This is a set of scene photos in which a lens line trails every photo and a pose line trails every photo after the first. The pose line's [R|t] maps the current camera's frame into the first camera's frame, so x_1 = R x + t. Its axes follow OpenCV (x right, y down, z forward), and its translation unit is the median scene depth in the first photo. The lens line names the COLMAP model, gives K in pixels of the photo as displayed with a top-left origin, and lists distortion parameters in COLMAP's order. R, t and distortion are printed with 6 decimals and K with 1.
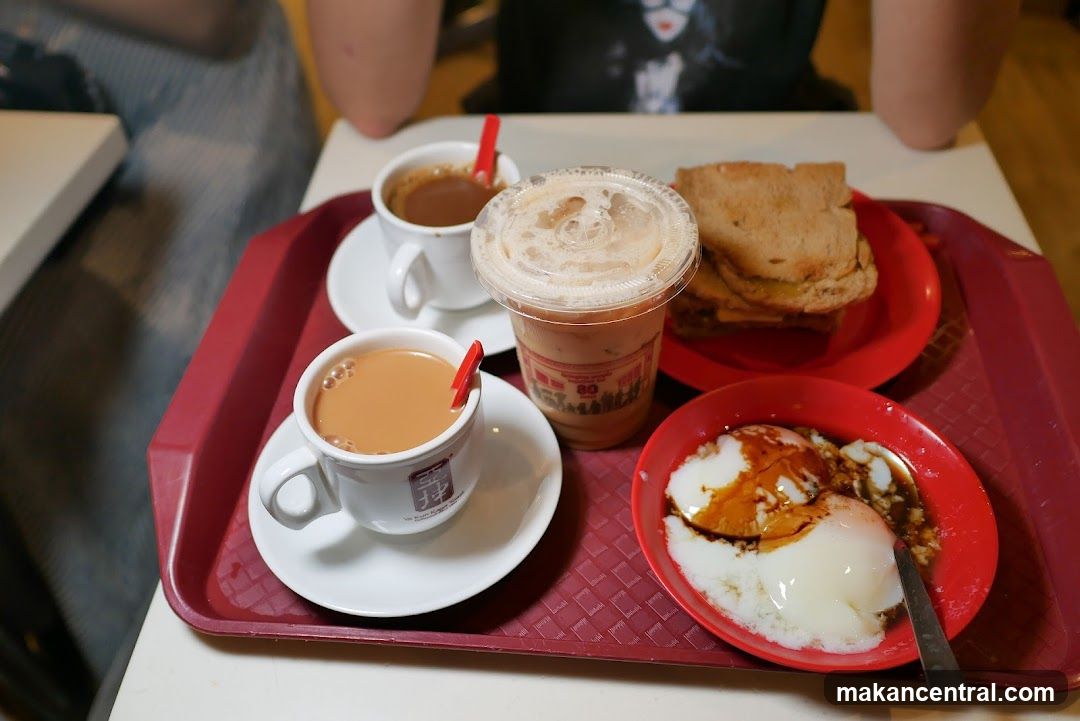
lens RADIAL K [[905.6, 0, 539.9], [0, 905.6, 380.0], [0, 0, 1]] dist [-0.028901, -0.012424]
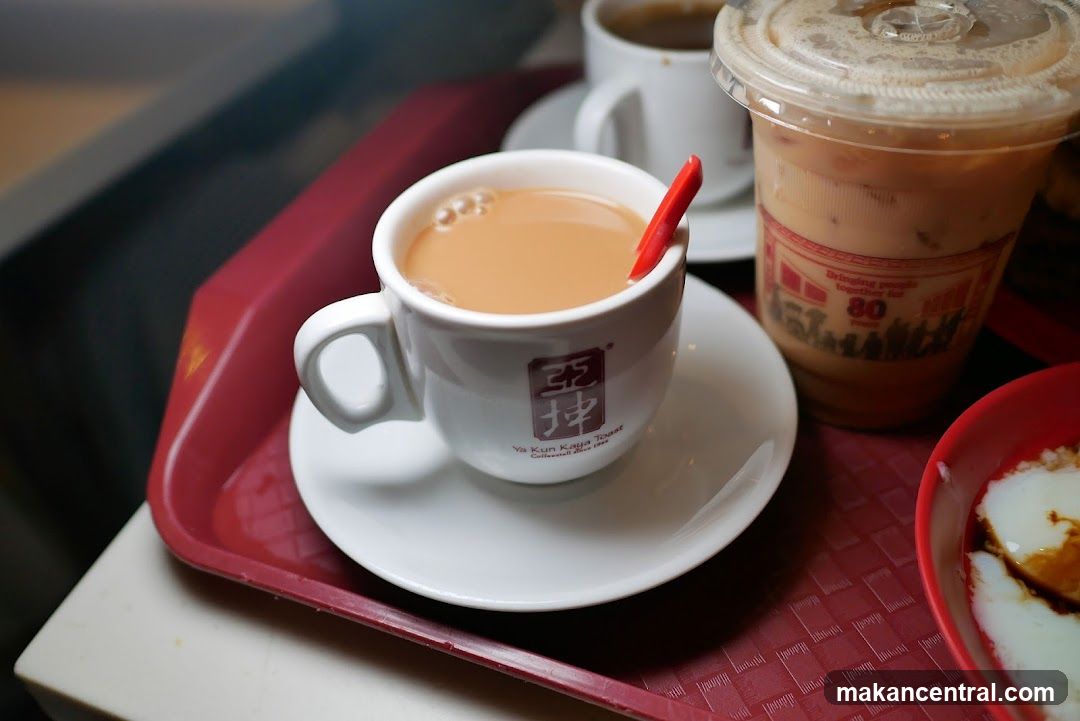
lens RADIAL K [[905.6, 0, 539.9], [0, 905.6, 380.0], [0, 0, 1]] dist [-0.028901, -0.012424]
pose [[0.953764, 0.183266, -0.238218, -0.001835], [-0.193163, 0.980989, -0.018683, 0.110105], [0.230265, 0.063834, 0.971032, 0.401143]]
